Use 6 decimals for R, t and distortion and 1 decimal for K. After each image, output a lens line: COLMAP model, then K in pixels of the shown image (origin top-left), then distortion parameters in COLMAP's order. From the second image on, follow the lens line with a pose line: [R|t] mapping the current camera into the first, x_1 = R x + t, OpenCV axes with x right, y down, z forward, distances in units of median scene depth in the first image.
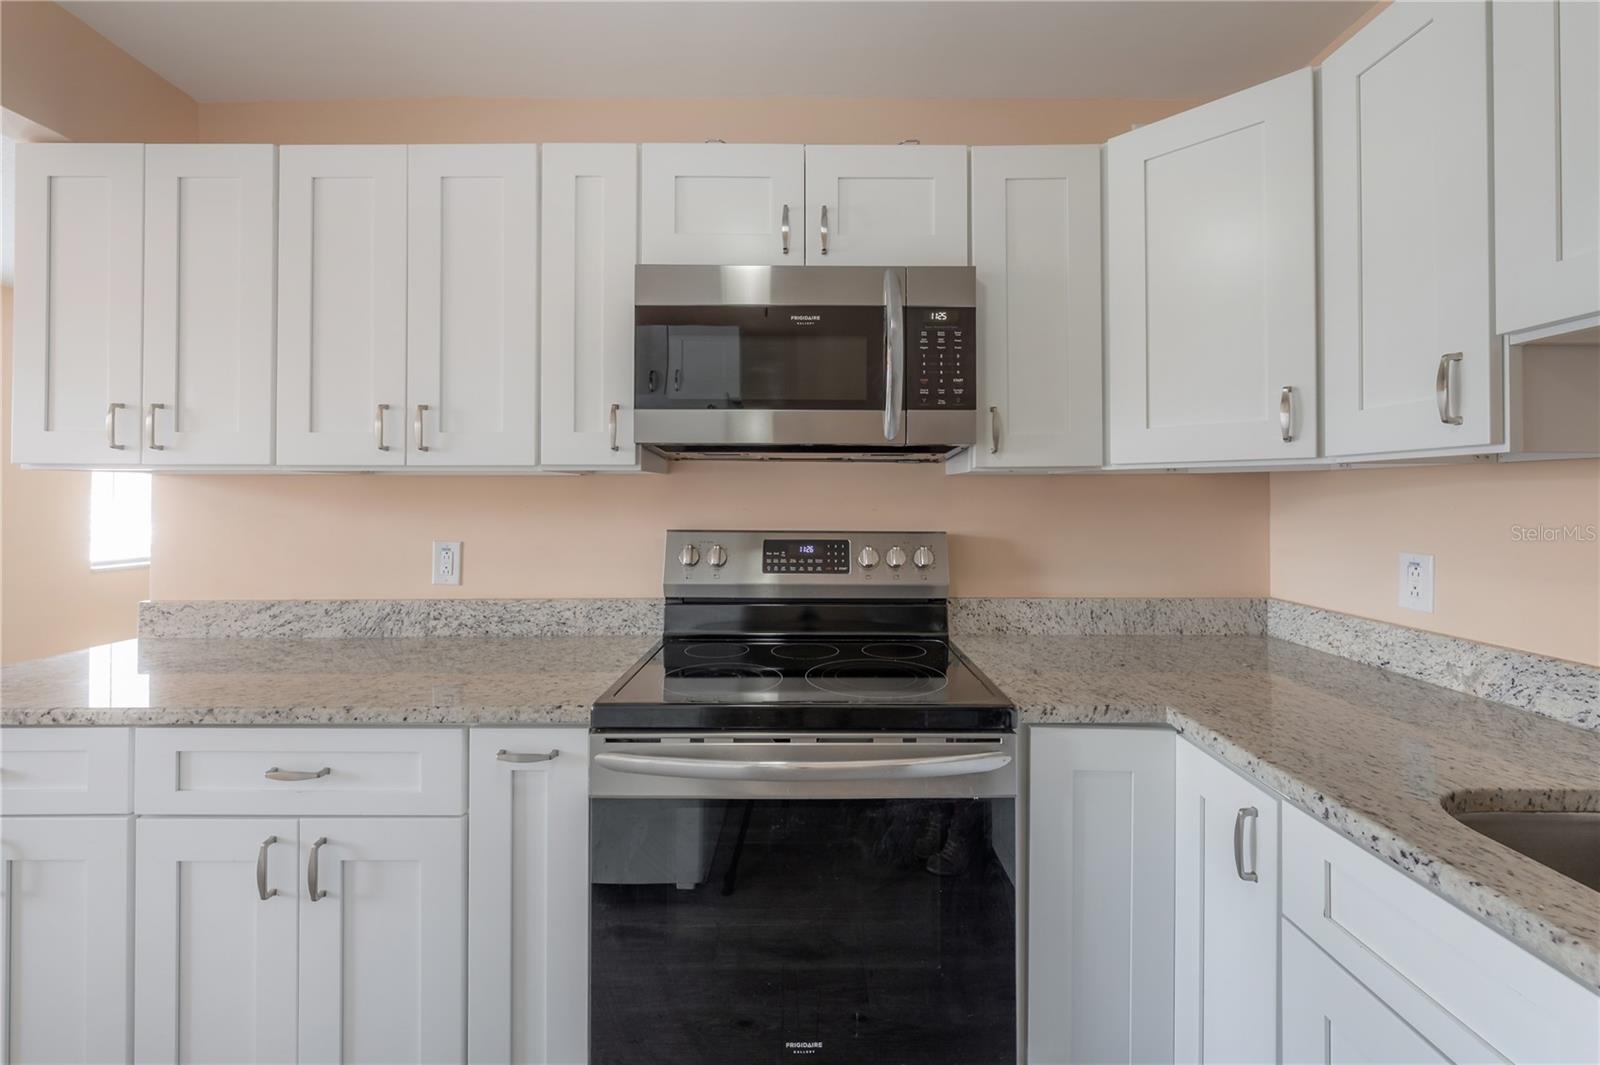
lens RADIAL K [[665.1, 0, 803.4], [0, 665.1, 496.0], [0, 0, 1]] dist [-0.002079, -0.000175]
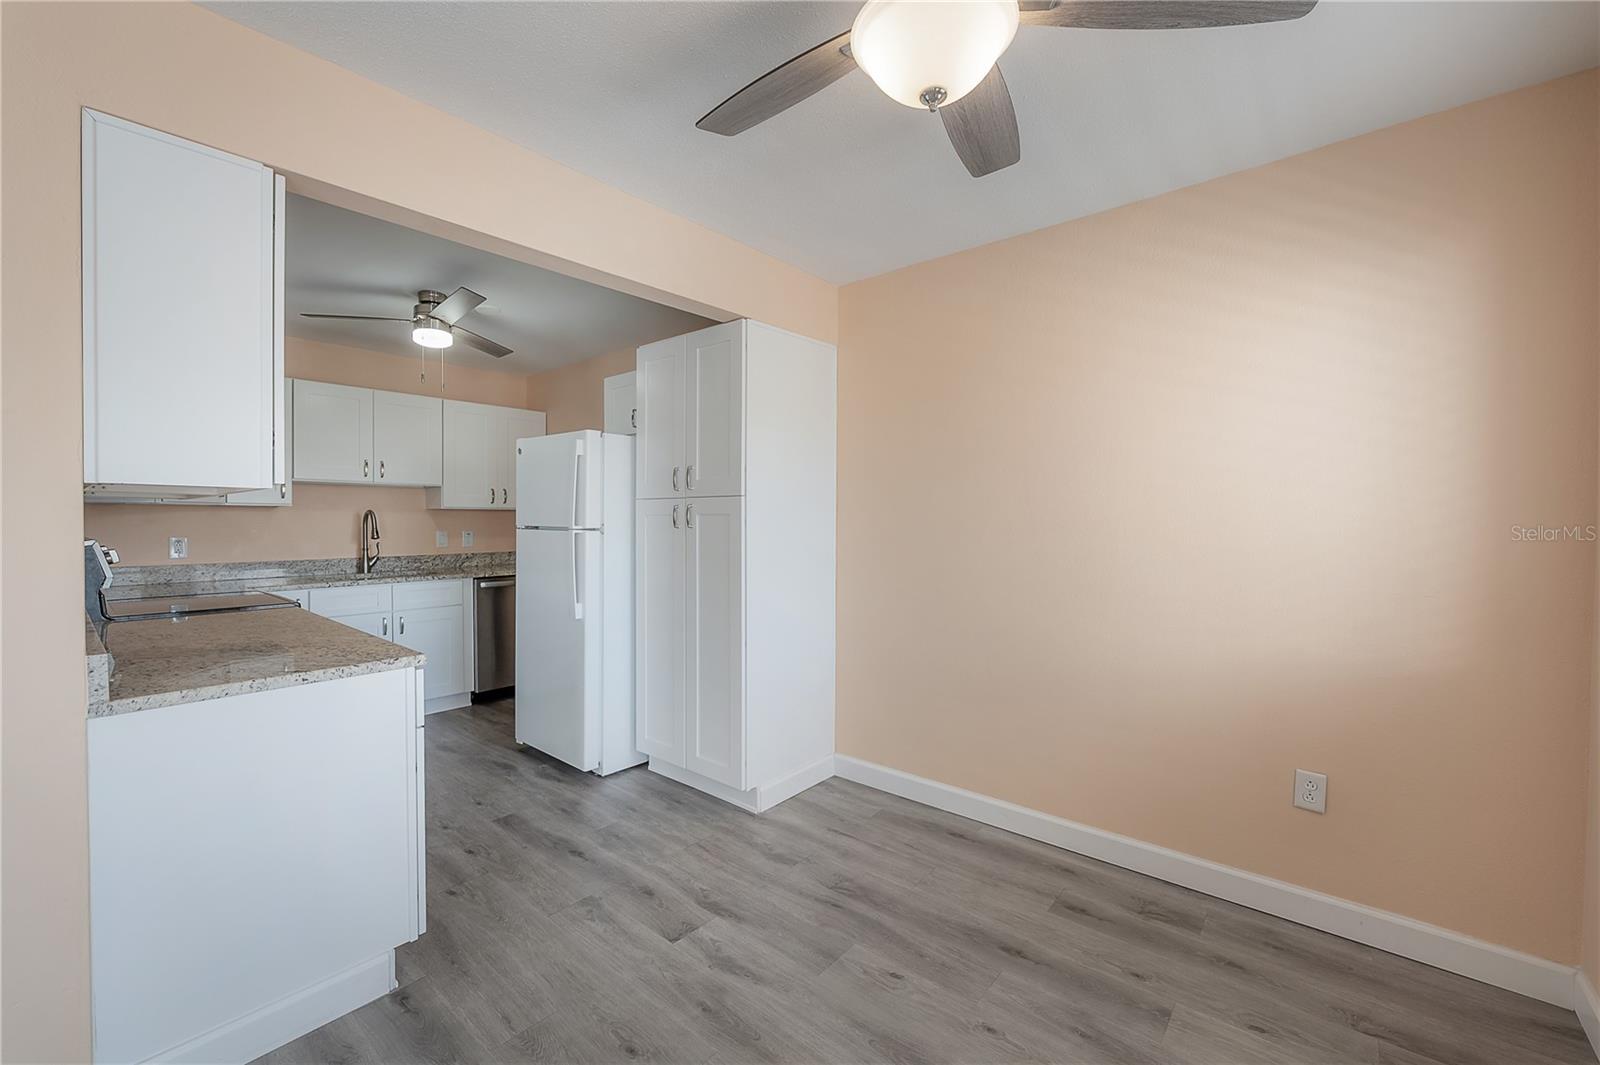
lens RADIAL K [[648.5, 0, 800.0], [0, 648.5, 532.5], [0, 0, 1]] dist [-0.002031, -0.000557]
pose [[-0.758669, -0.019054, 0.651197, -2.087222], [-0.010685, 0.999802, 0.016807, -0.001146], [-0.651389, 0.005793, -0.758722, 1.057122]]
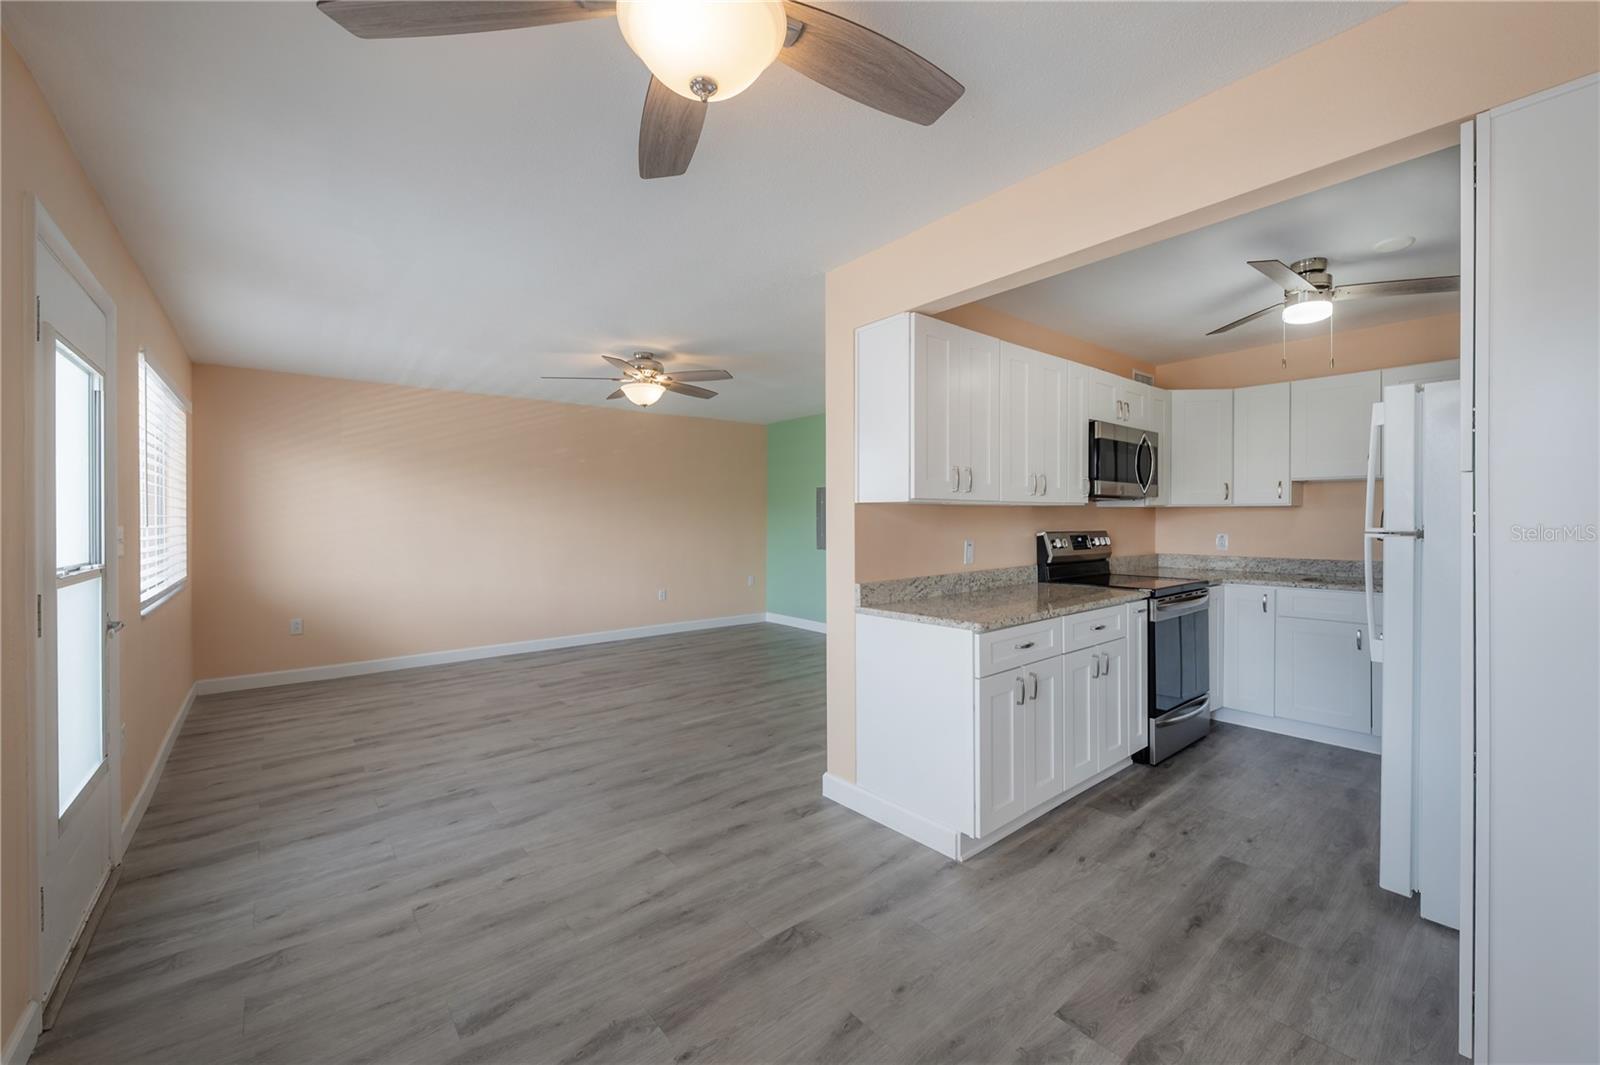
lens RADIAL K [[641.4, 0, 803.2], [0, 641.4, 522.3], [0, 0, 1]] dist [-0.002294, -0.000321]
pose [[0.776125, -0.010141, 0.630498, -2.082287], [0.001680, 0.999900, 0.014014, -0.011367], [-0.630577, -0.009817, 0.776065, -0.113287]]
